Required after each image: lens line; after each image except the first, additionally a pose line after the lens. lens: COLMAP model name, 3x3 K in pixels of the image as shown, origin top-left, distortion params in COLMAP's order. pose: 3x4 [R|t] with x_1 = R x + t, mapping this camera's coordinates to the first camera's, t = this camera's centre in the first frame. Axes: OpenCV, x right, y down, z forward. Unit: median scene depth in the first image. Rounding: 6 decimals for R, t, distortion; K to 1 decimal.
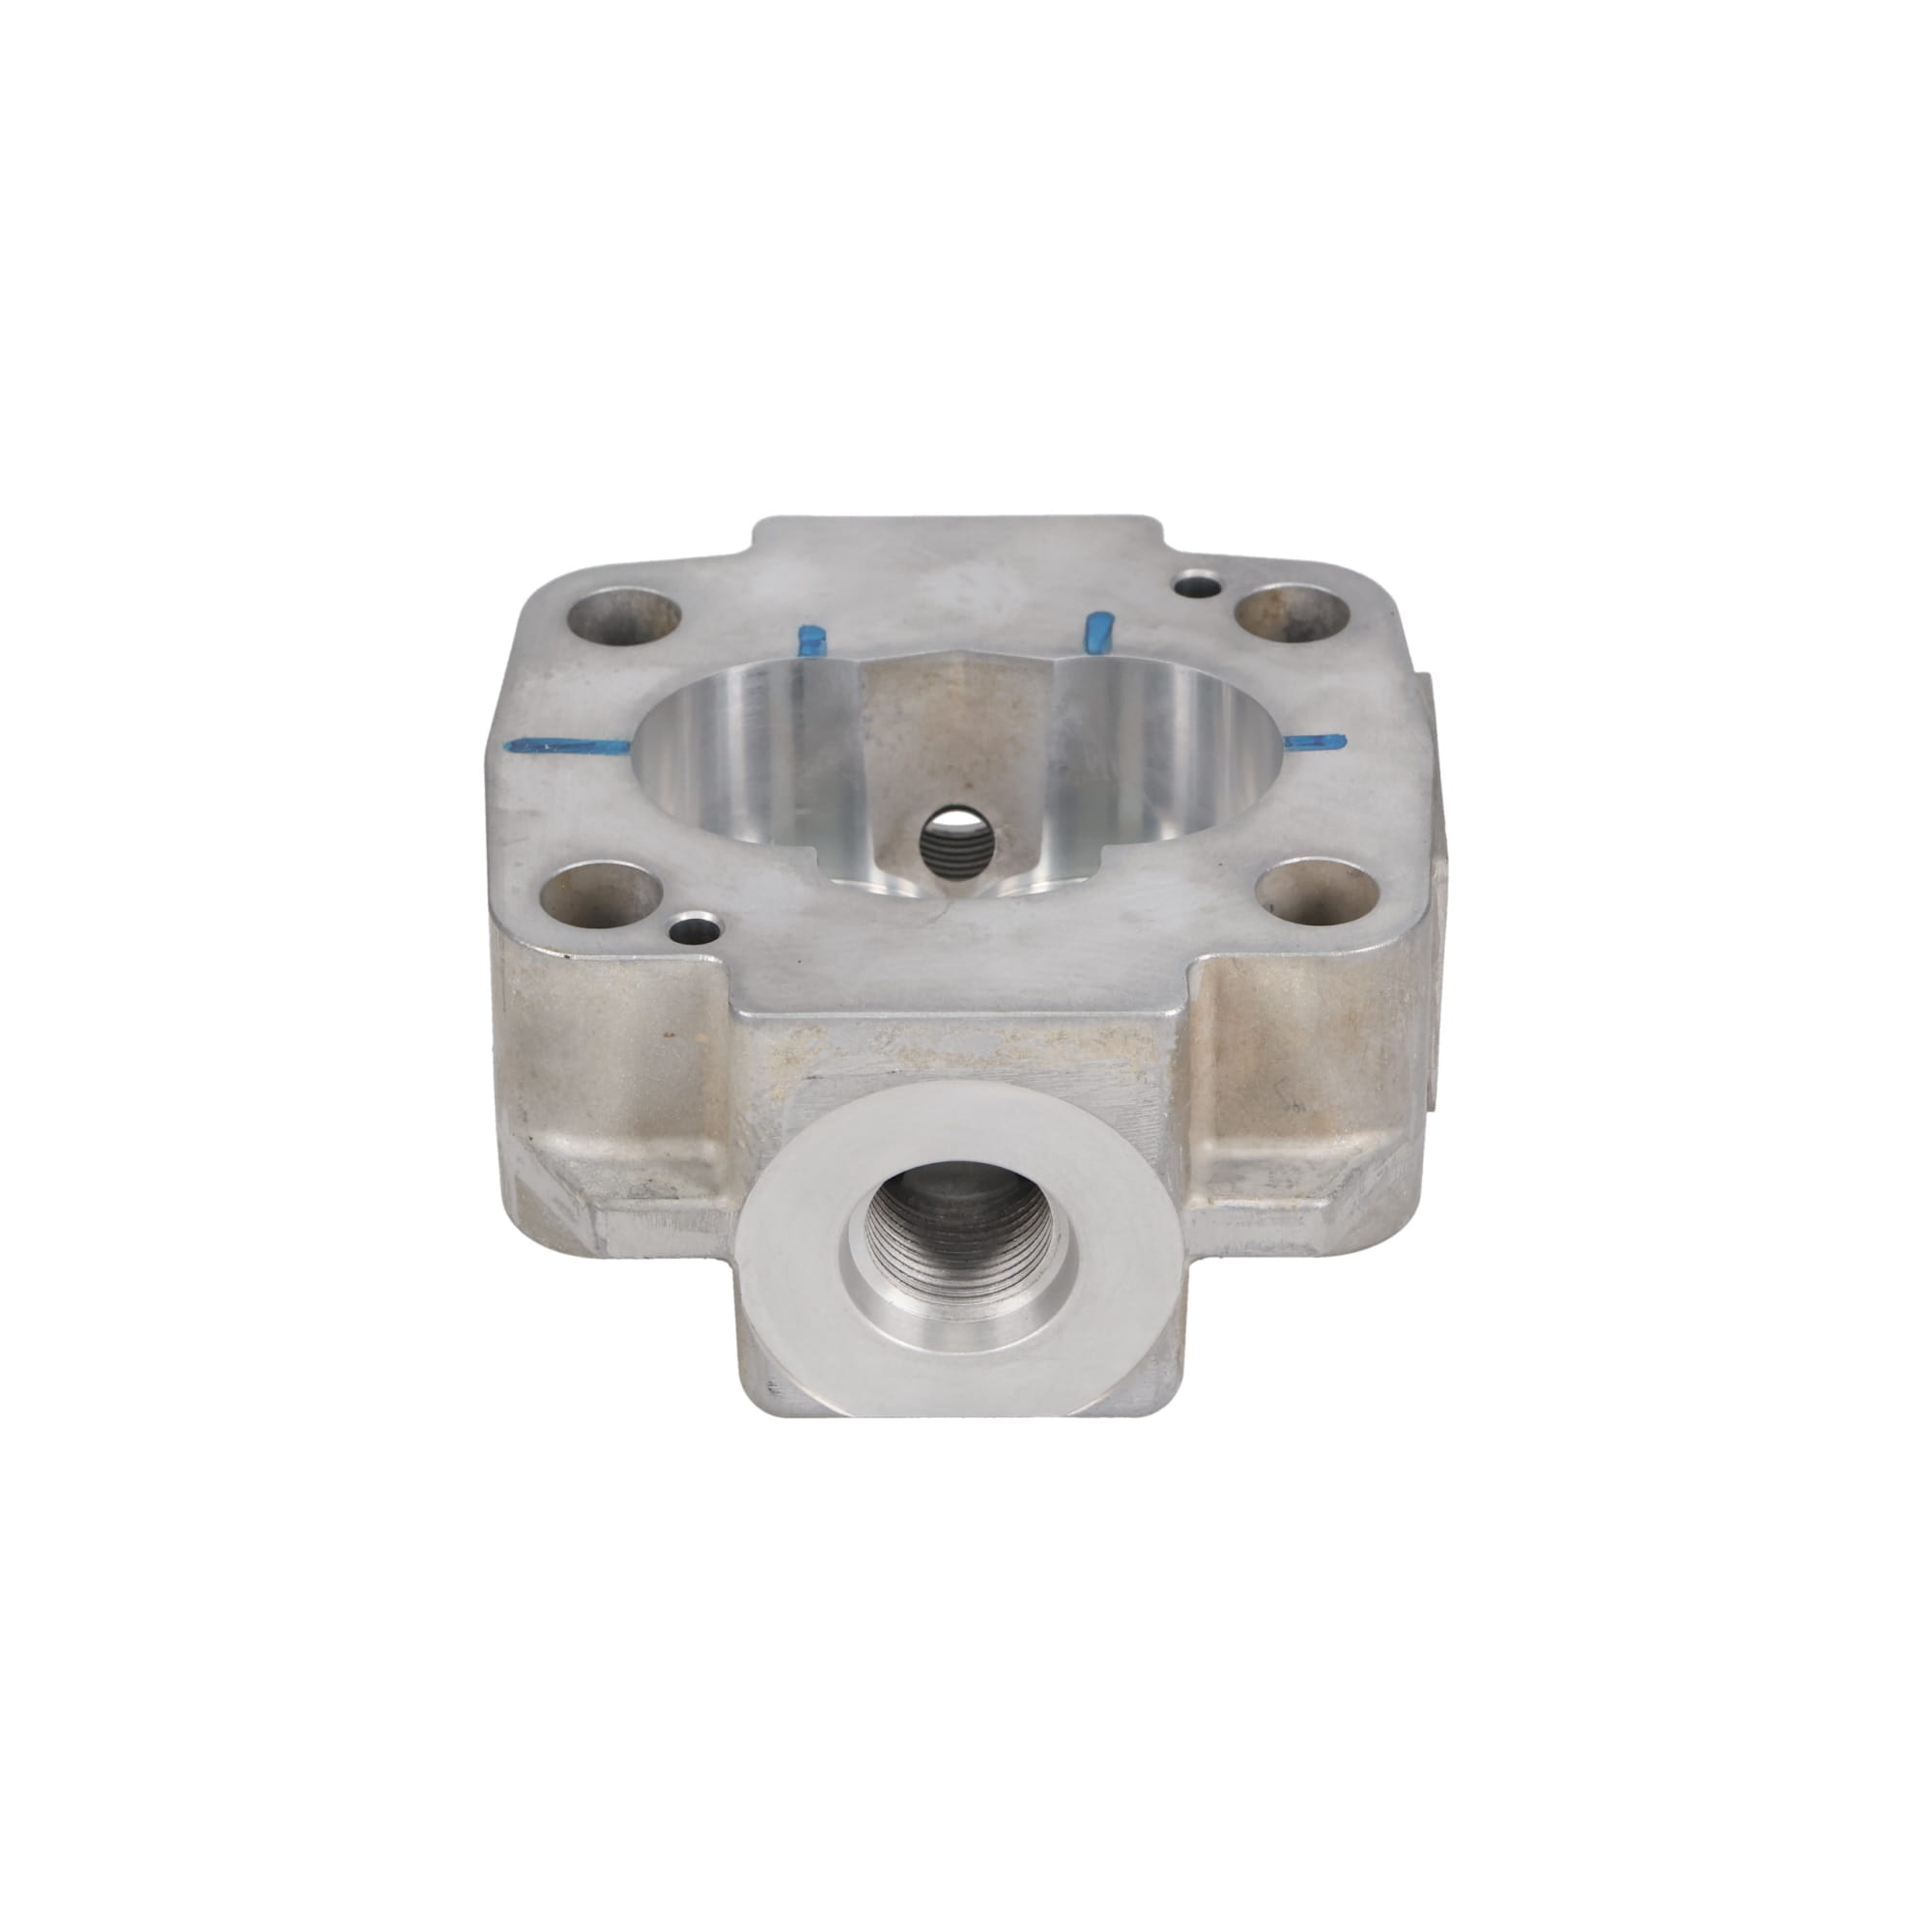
lens RADIAL K [[6140.6, 0, 896.1], [0, 6140.6, 950.7], [0, 0, 1]] dist [0.418198, 0.000000]
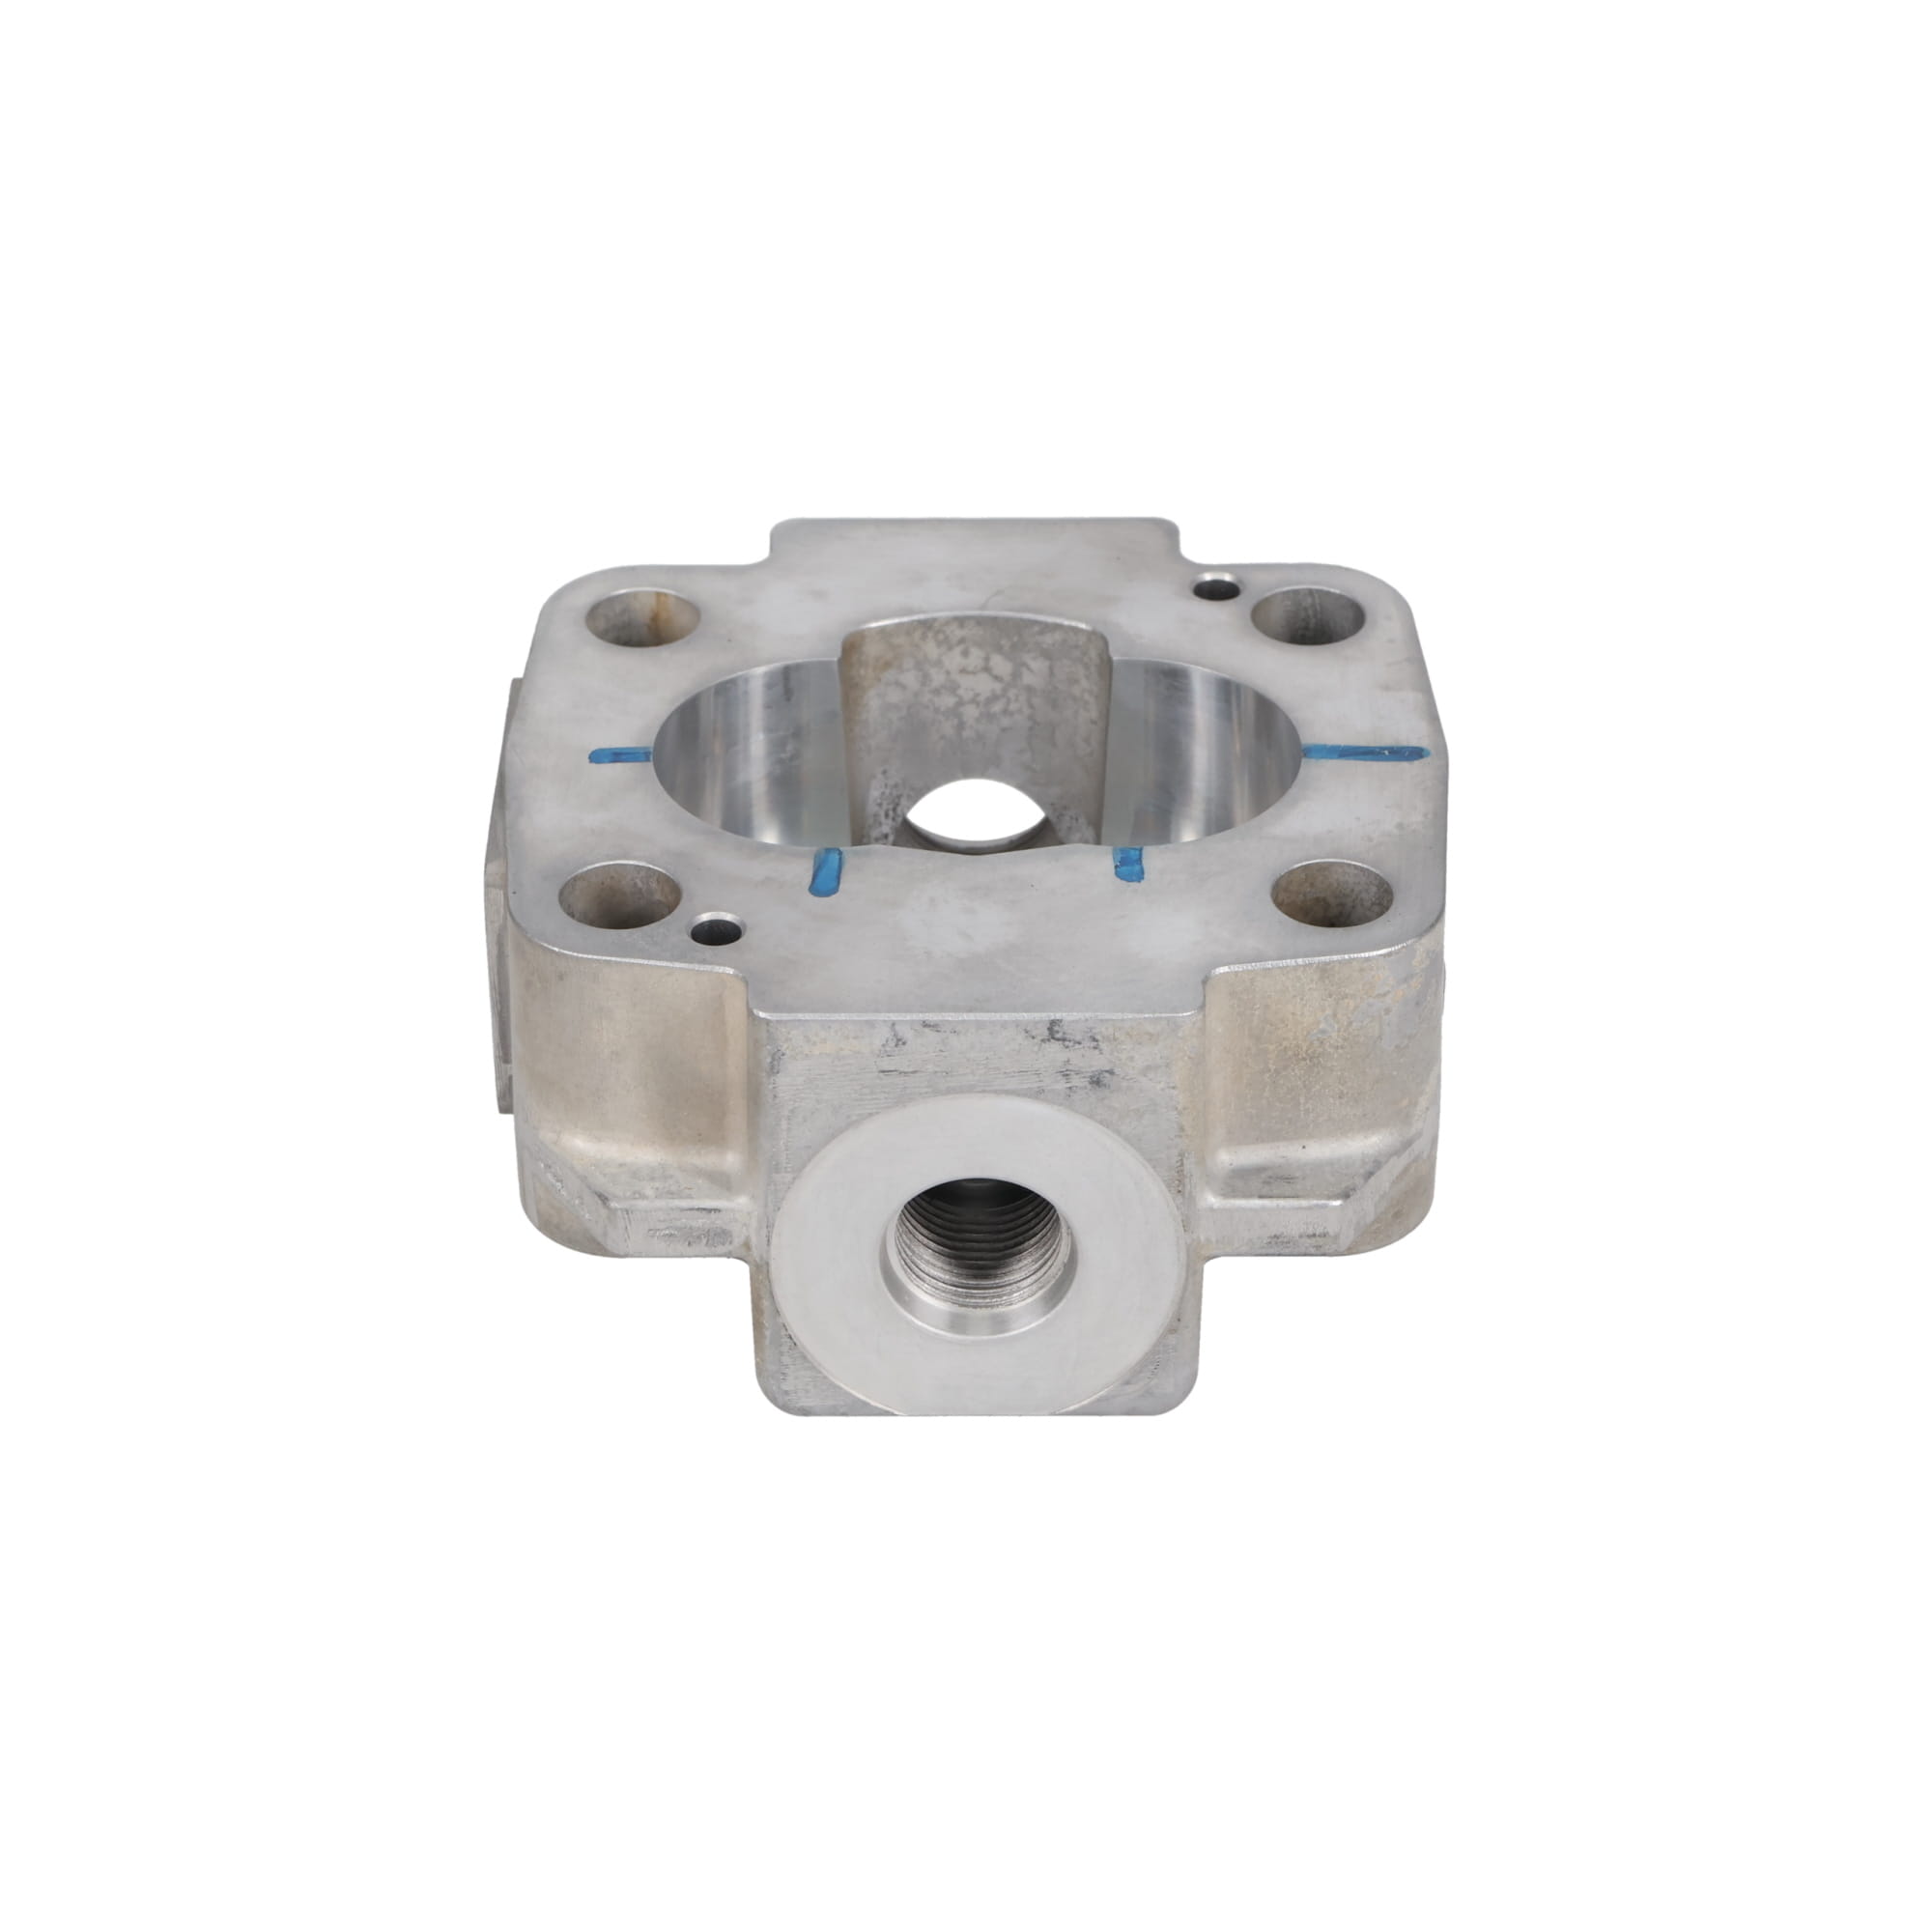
lens RADIAL K [[6102.6, 0, 930.3], [0, 6102.6, 975.0], [0, 0, 1]] dist [0.426259, 0.000000]
pose [[-0.999862, 0.014757, 0.007638, 0.010477], [0.012595, 0.373254, 0.927644, -0.953716], [0.010838, 0.927612, -0.373388, 1.418487]]
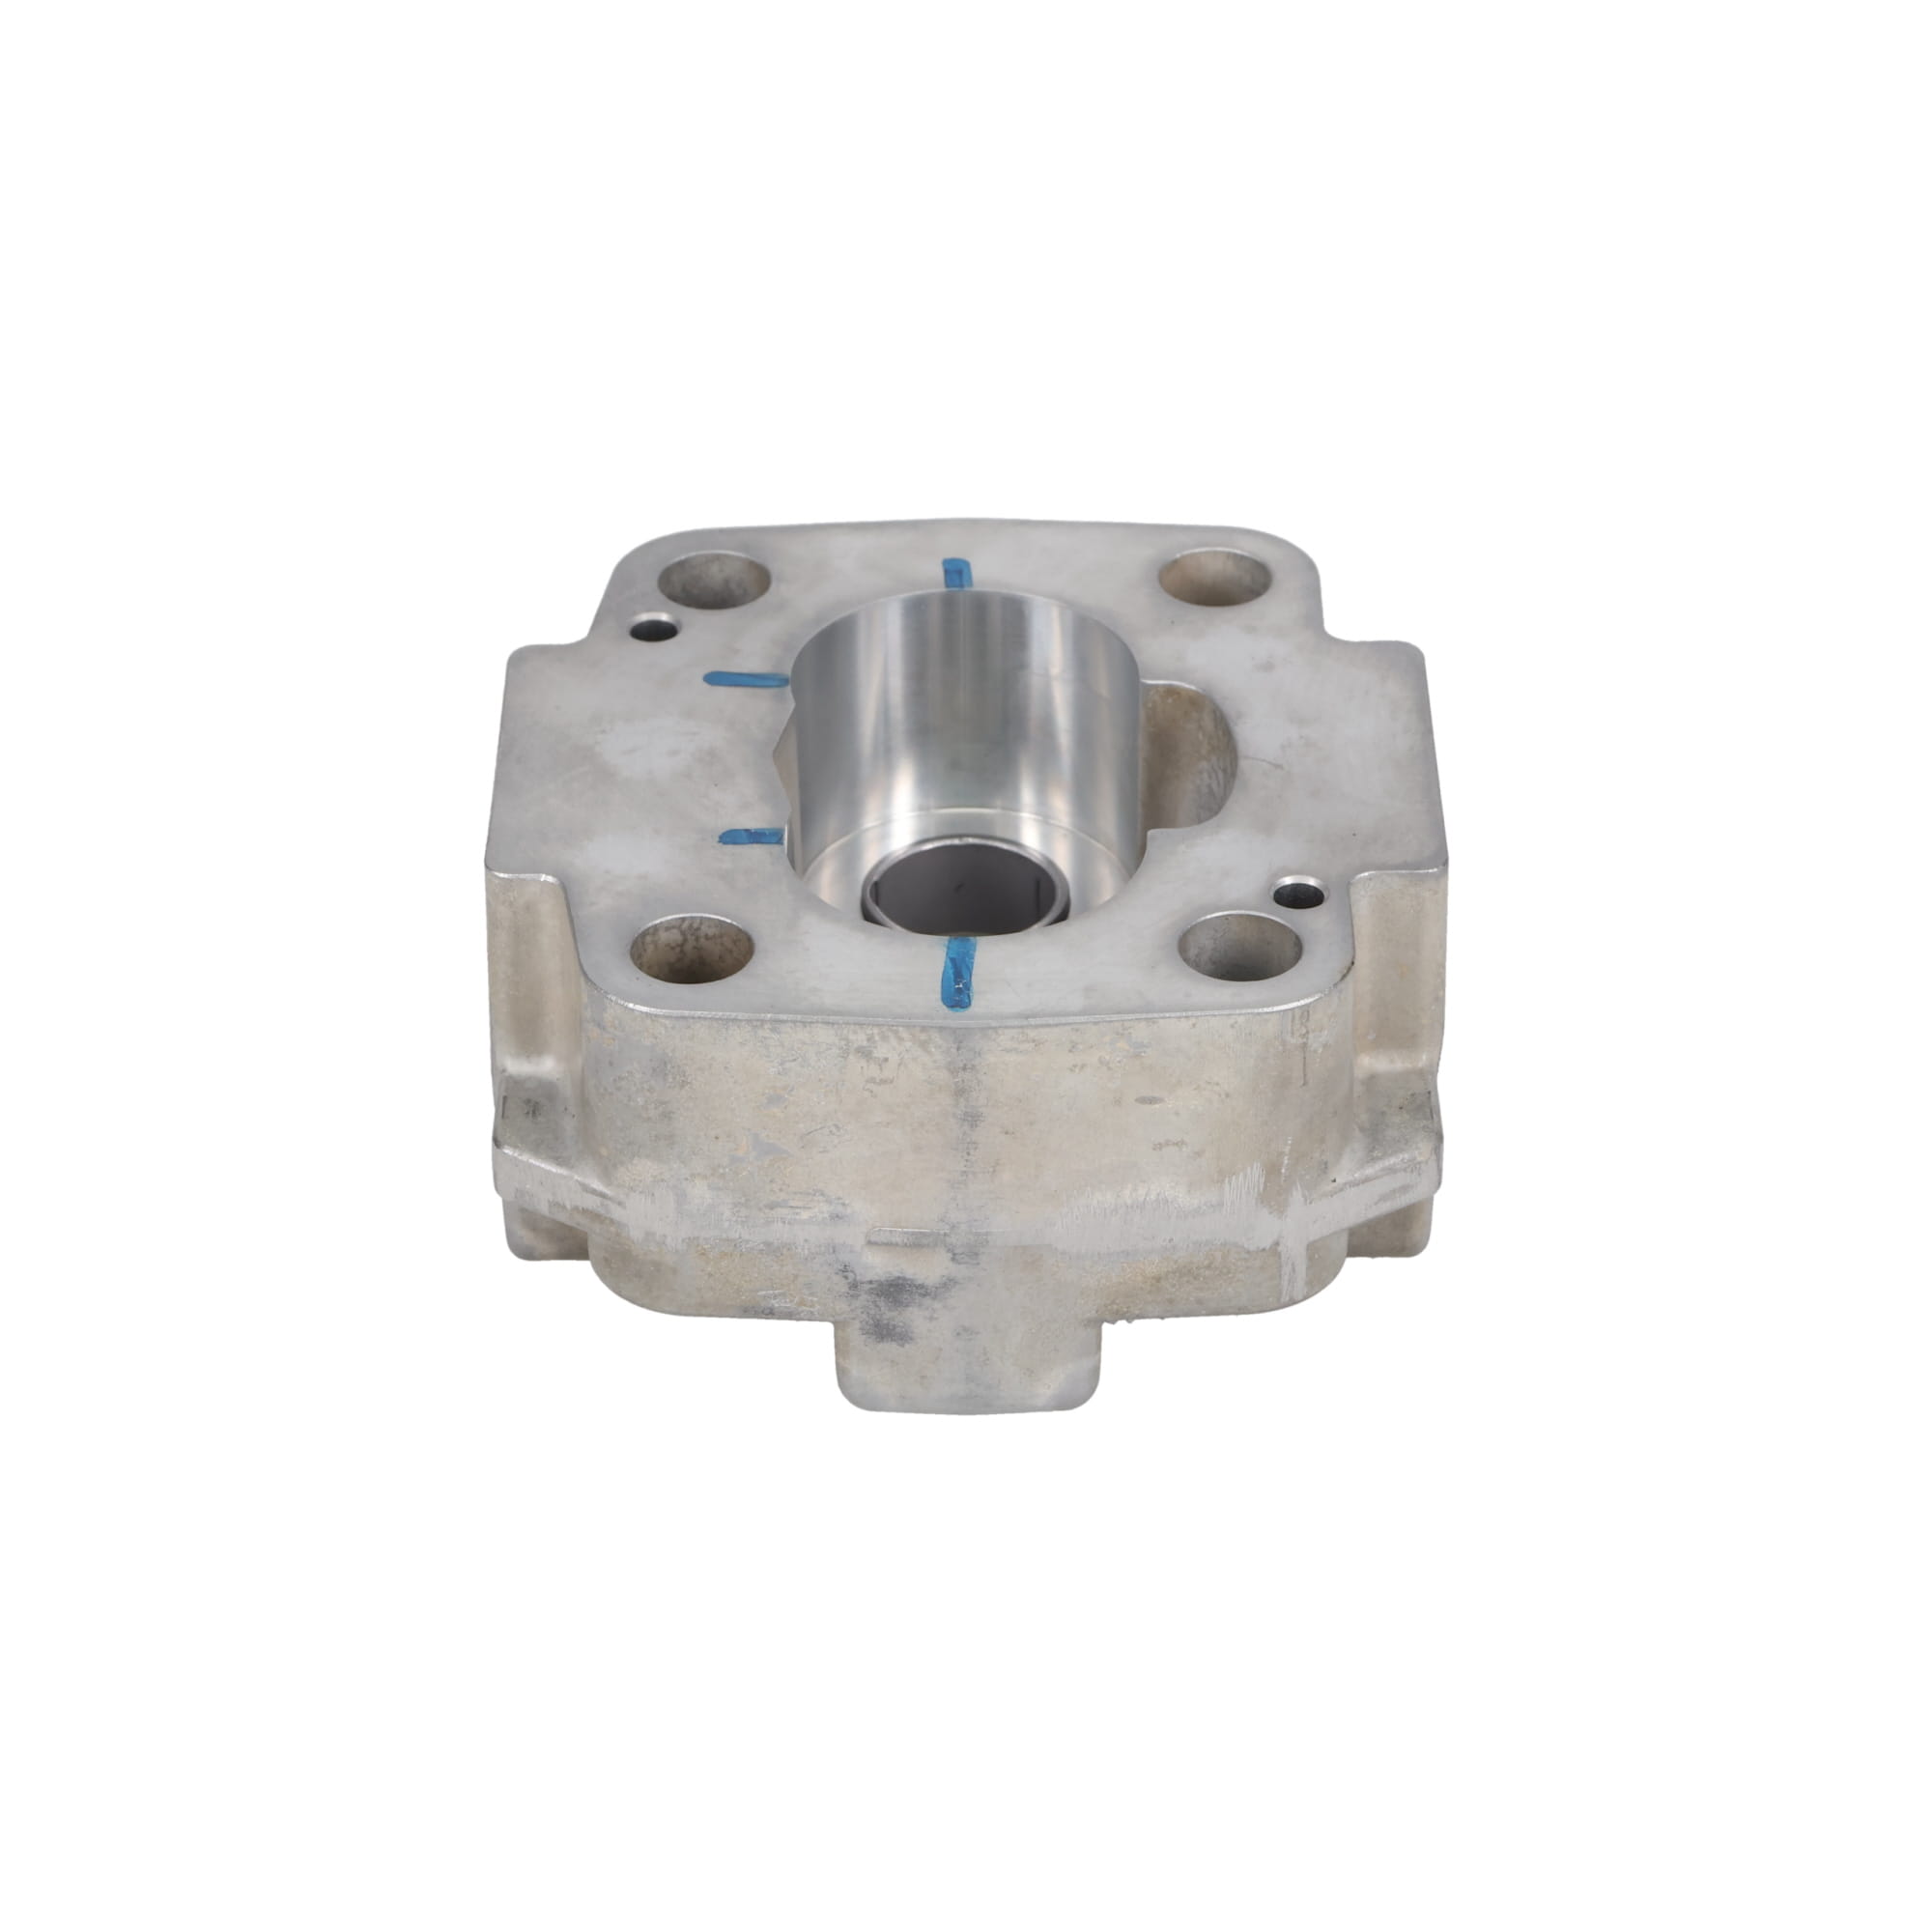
lens RADIAL K [[6115.7, 0, 905.6], [0, 6115.7, 960.2], [0, 0, 1]] dist [0.500212, 0.000000]
pose [[-0.001157, -0.550616, 0.834758, -0.846664], [0.564738, 0.688541, 0.454953, -0.472264], [-0.825269, 0.471946, 0.310157, 0.720672]]
